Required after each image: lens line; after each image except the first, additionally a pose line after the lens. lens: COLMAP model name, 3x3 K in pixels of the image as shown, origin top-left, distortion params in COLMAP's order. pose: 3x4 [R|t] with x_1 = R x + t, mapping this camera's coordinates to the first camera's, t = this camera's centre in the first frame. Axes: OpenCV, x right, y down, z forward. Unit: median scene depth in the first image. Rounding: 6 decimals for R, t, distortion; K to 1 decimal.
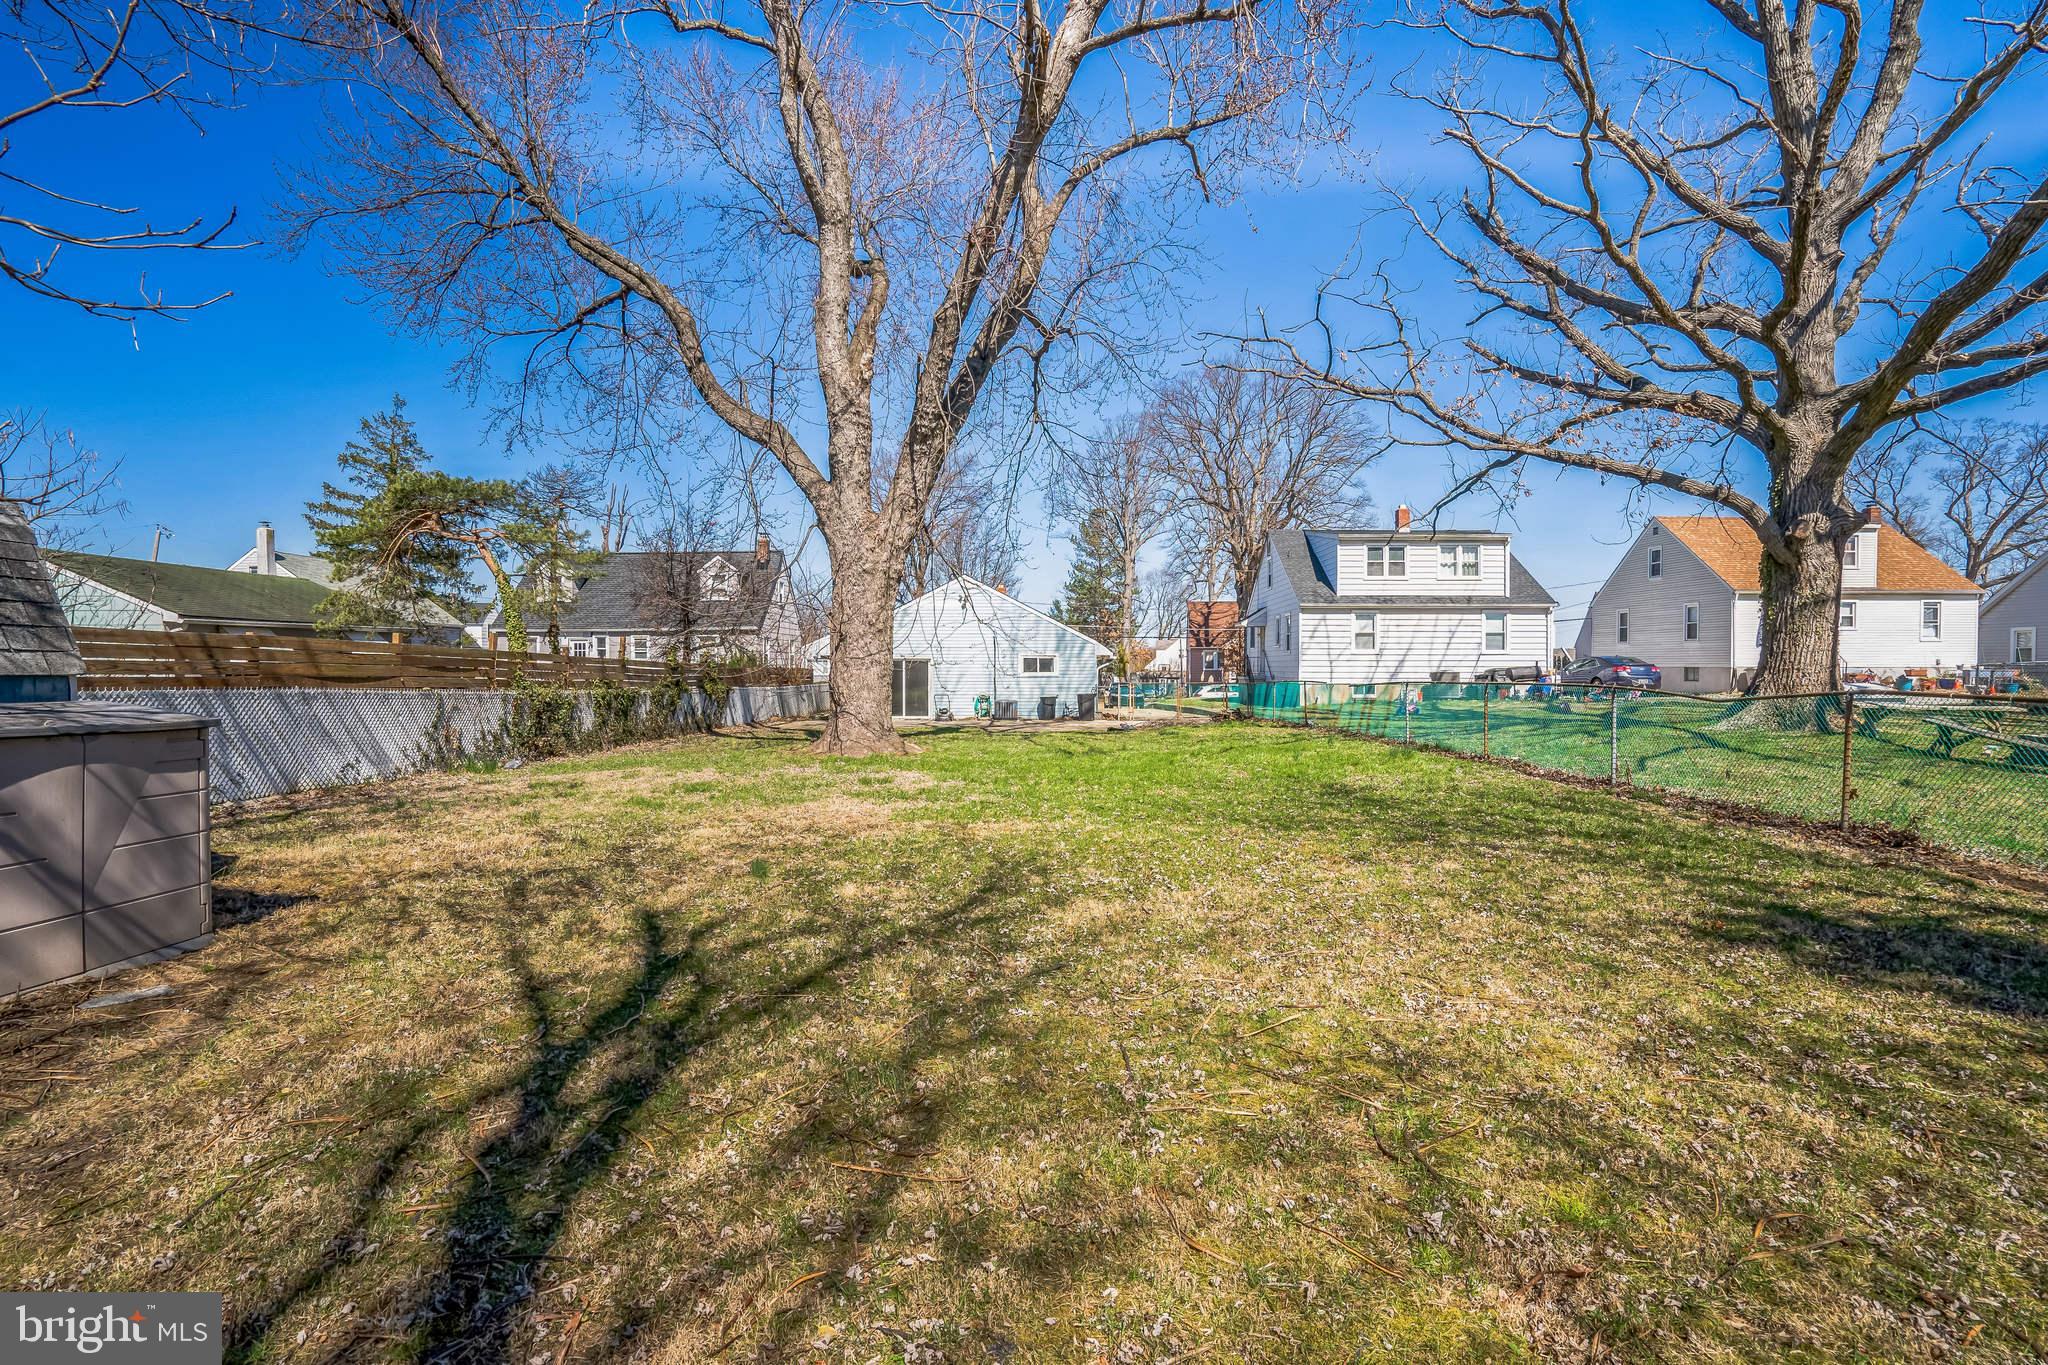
lens RADIAL K [[966.1, 0, 1015.0], [0, 966.1, 684.2], [0, 0, 1]] dist [-0.054168, 0.018960]
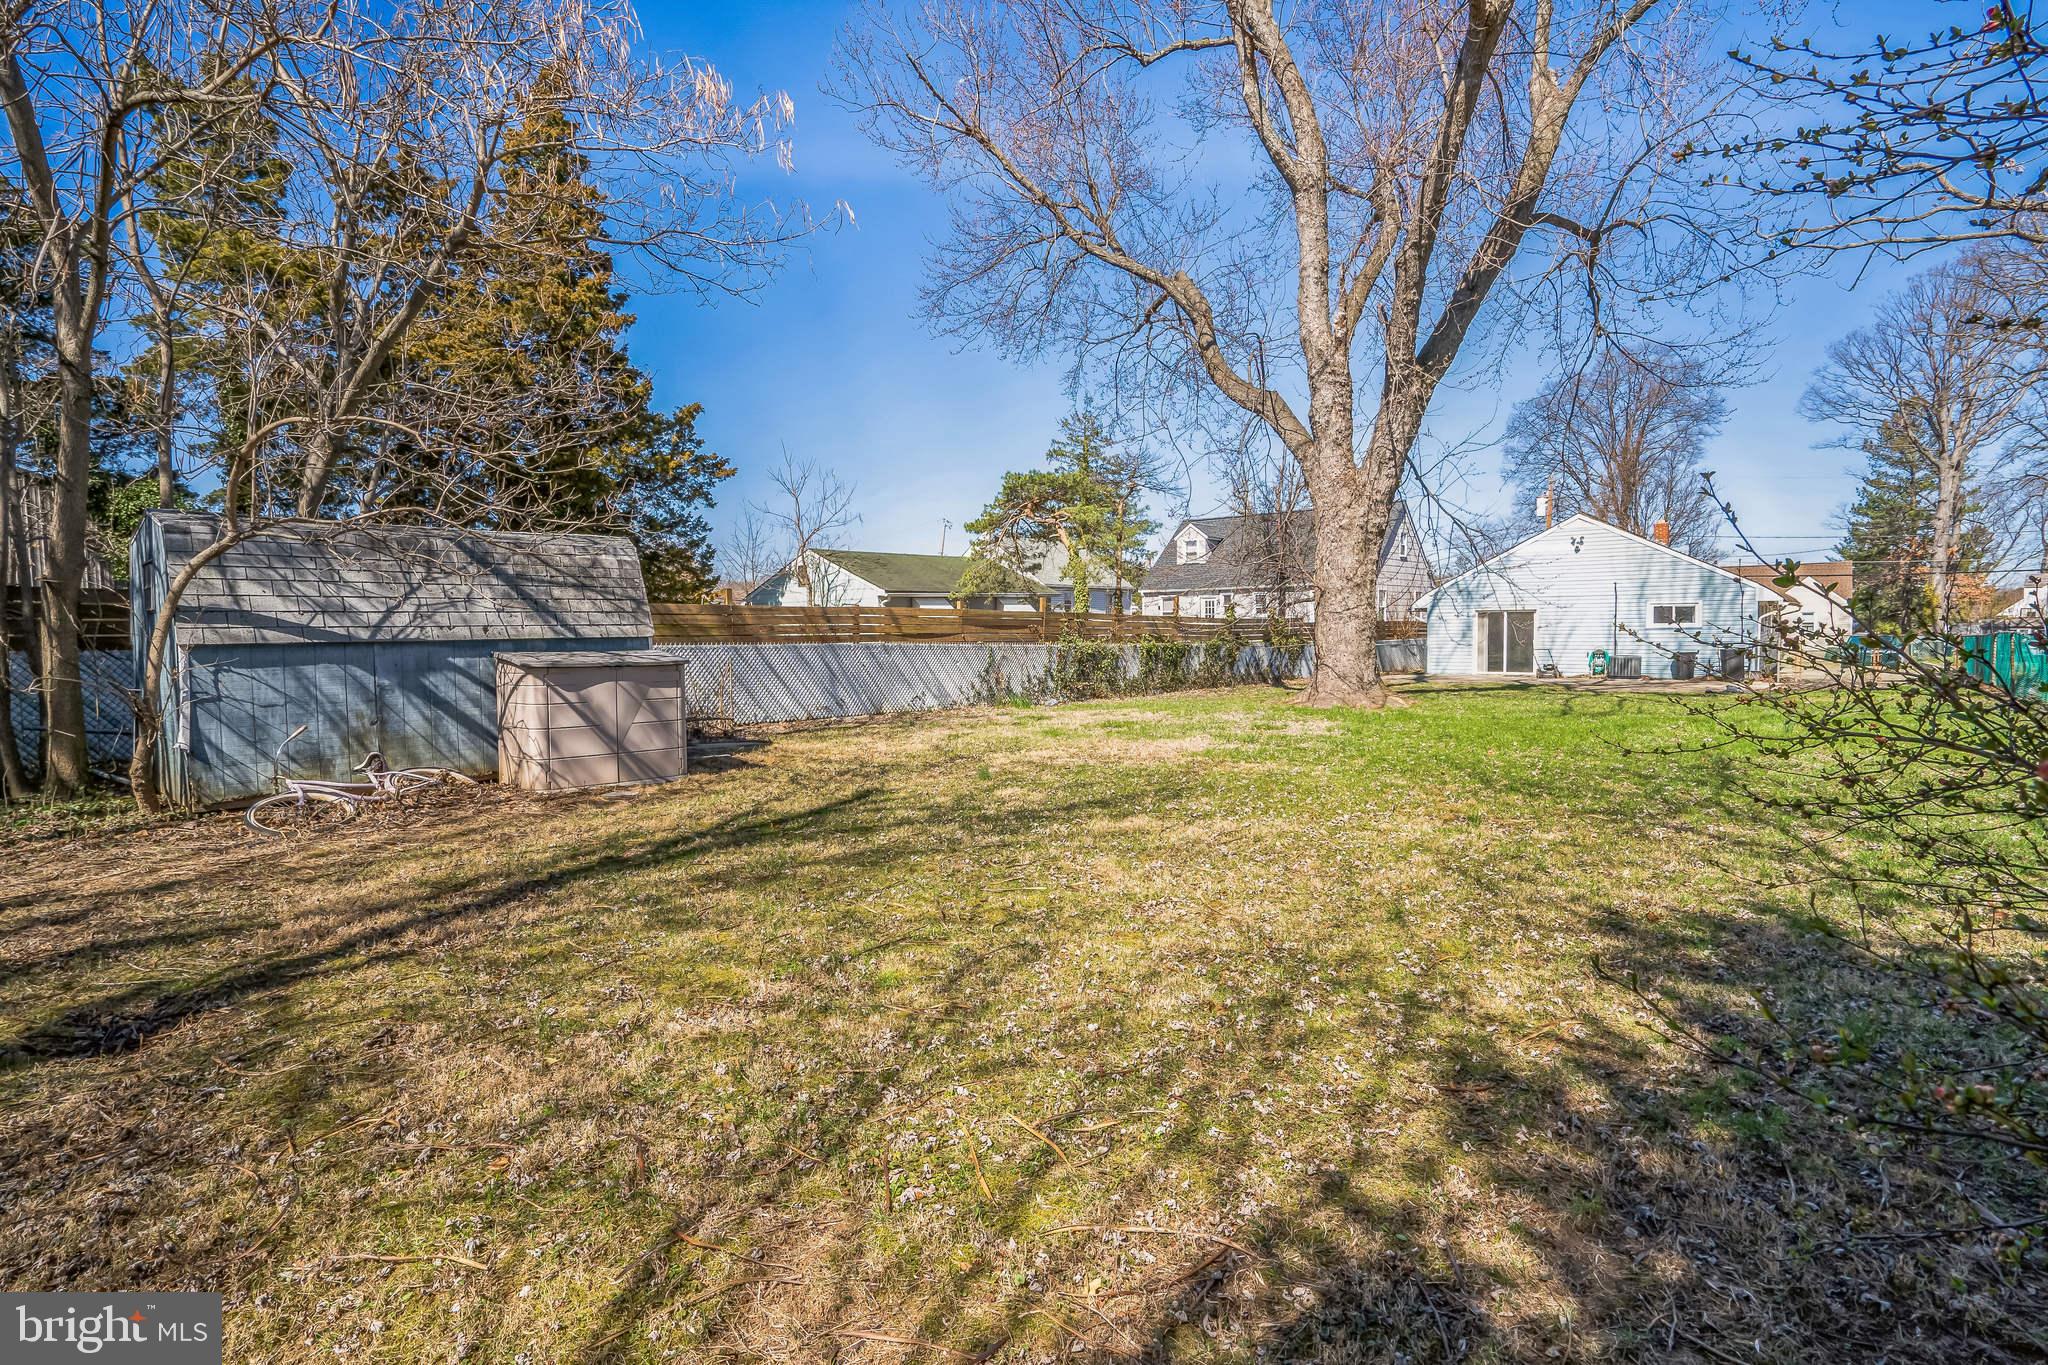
lens RADIAL K [[966.1, 0, 1015.0], [0, 966.1, 684.2], [0, 0, 1]] dist [-0.054168, 0.018960]
pose [[0.771754, 0.027013, -0.635347, 0.215637], [0.003925, 0.998876, 0.047237, -0.000404], [0.635909, -0.038949, 0.770781, -0.009242]]
